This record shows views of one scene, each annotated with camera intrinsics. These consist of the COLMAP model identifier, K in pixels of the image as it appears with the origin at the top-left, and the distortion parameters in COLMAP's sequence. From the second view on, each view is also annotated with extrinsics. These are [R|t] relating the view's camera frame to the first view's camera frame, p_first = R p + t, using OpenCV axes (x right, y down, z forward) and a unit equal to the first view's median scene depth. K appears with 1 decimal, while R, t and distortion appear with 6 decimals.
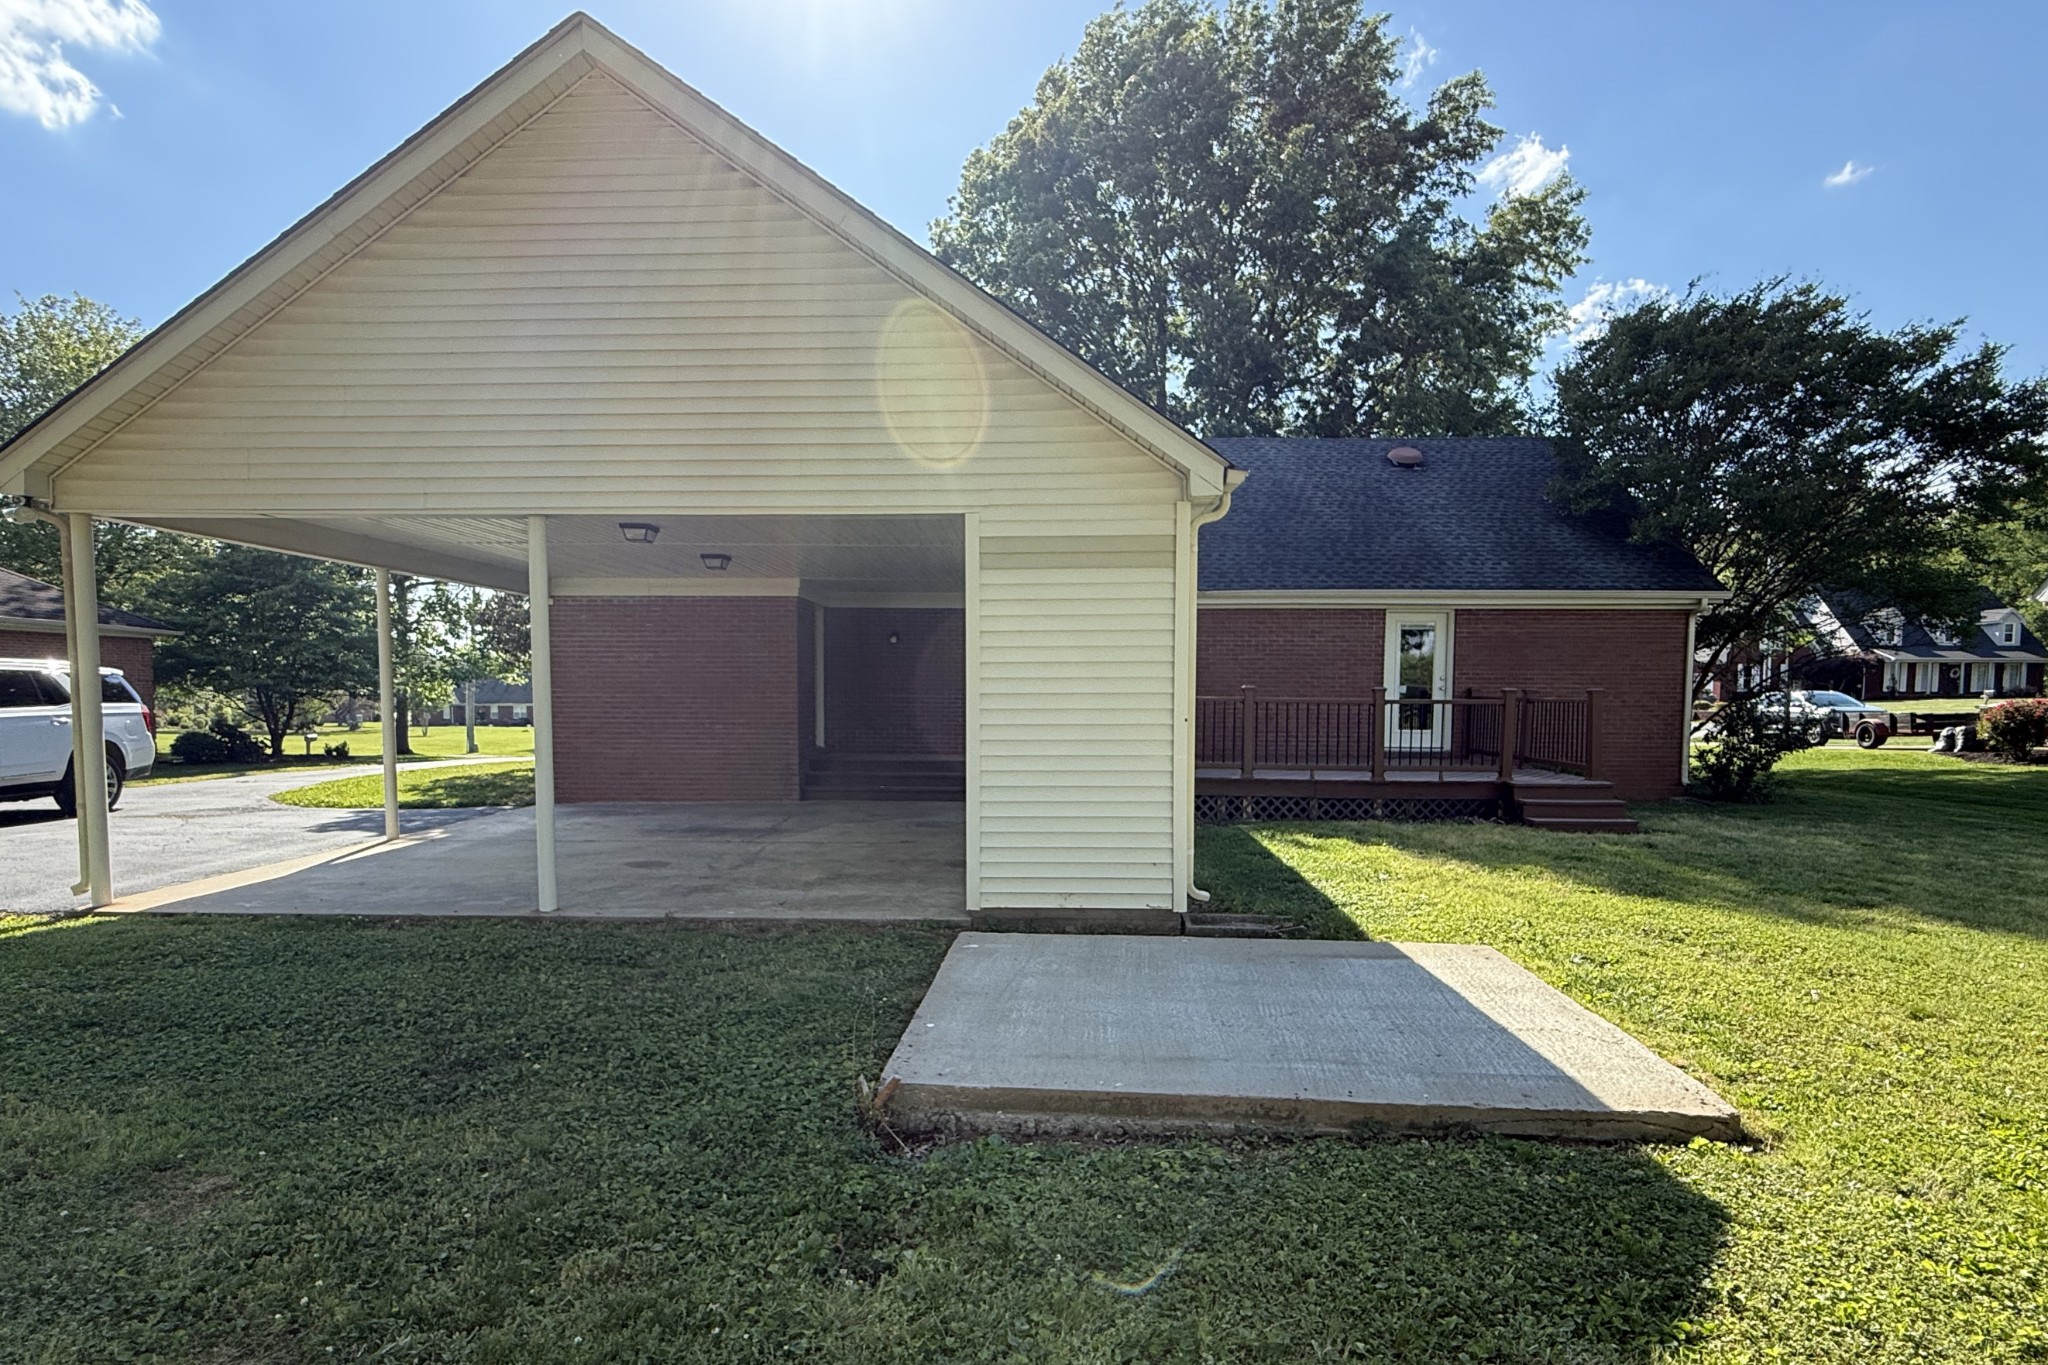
lens RADIAL K [[1060.7, 0, 1021.1], [0, 1060.7, 684.2], [0, 0, 1]] dist [0.003006, 0.000049]
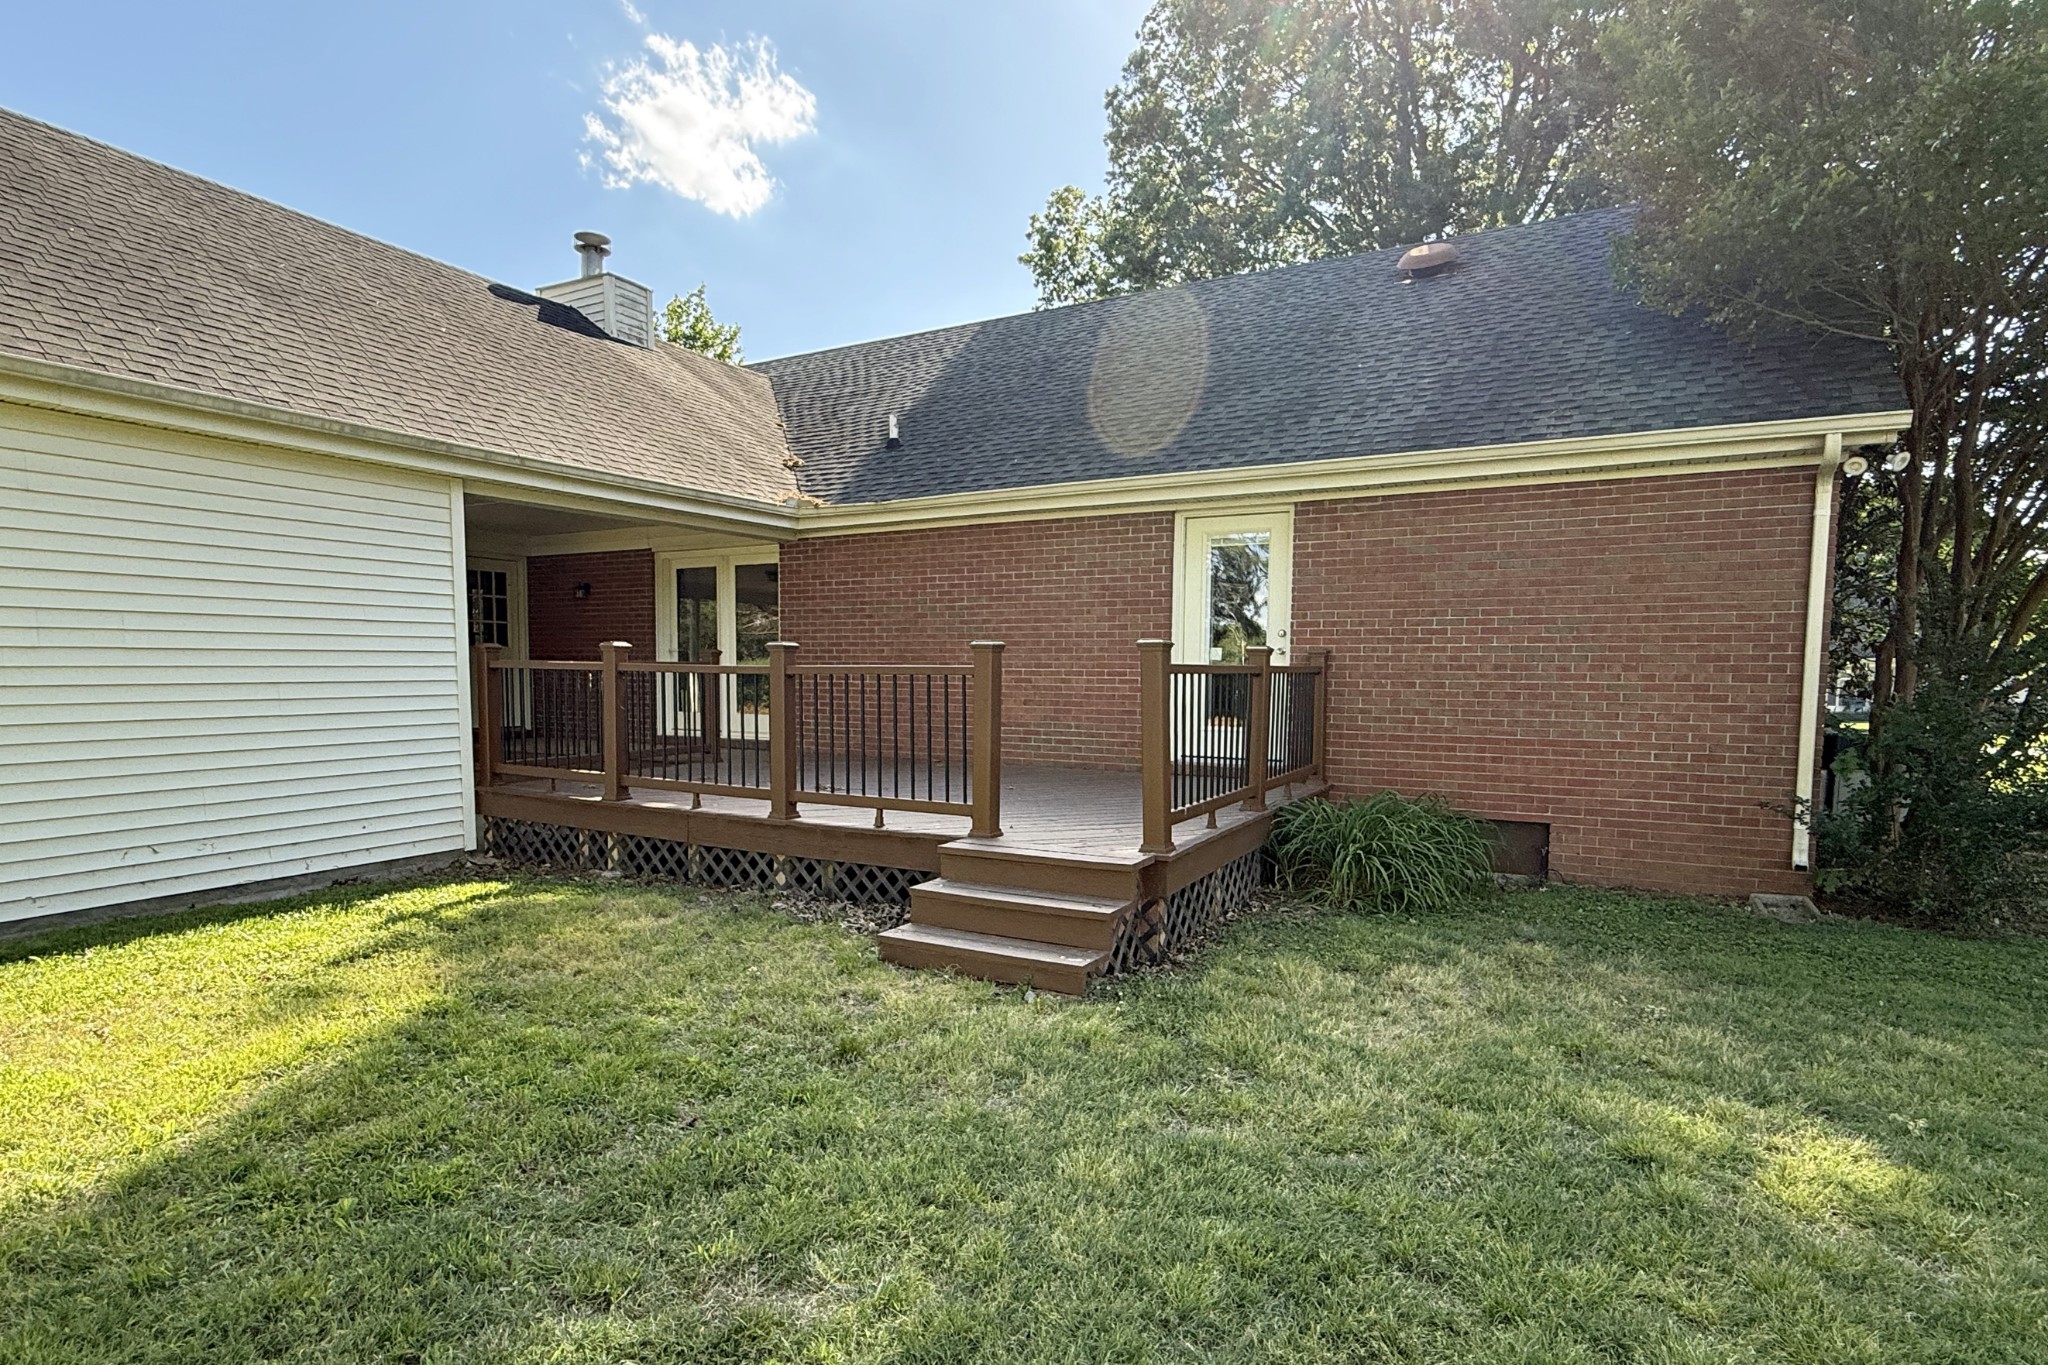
lens RADIAL K [[1060.7, 0, 1021.1], [0, 1060.7, 684.2], [0, 0, 1]] dist [0.003006, 0.000049]
pose [[0.890618, 0.006793, -0.454701, 0.680758], [0.001491, 0.999839, 0.017858, 0.014270], [0.454749, -0.016583, 0.890465, 0.583958]]
